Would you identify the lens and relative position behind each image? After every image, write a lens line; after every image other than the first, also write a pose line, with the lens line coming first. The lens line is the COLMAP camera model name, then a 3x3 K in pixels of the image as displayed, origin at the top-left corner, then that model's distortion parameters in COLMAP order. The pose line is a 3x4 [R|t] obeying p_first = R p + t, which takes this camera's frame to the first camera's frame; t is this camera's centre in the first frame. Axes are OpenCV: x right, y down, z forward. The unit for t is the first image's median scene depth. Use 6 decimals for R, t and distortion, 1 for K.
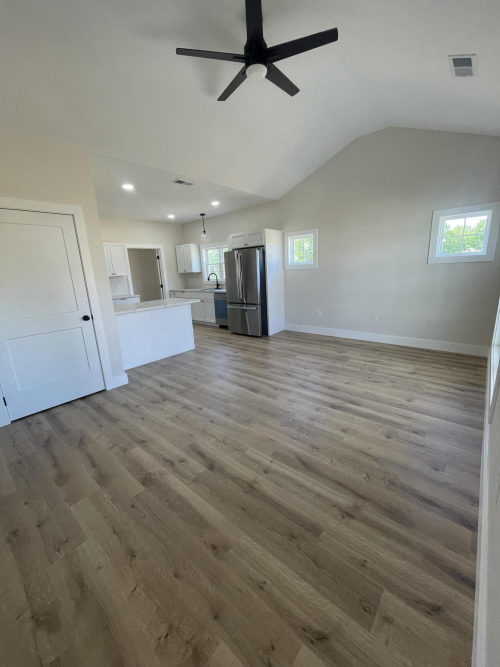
lens RADIAL K [[269.7, 0, 250.0], [0, 269.7, 333.5], [0, 0, 1]] dist [0.000651, -0.000176]
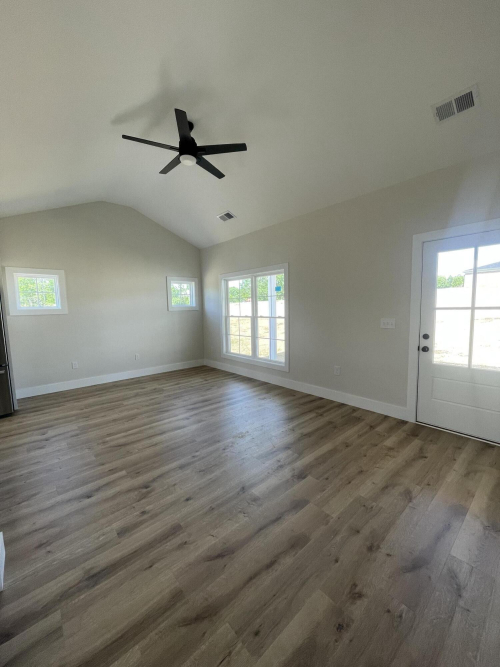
lens RADIAL K [[269.7, 0, 250.0], [0, 269.7, 333.5], [0, 0, 1]] dist [0.000651, -0.000176]
pose [[0.130511, -0.052284, 0.990067, -0.963830], [0.247532, 0.968703, 0.018526, -0.083127], [-0.960049, 0.242655, 0.139368, 0.561415]]
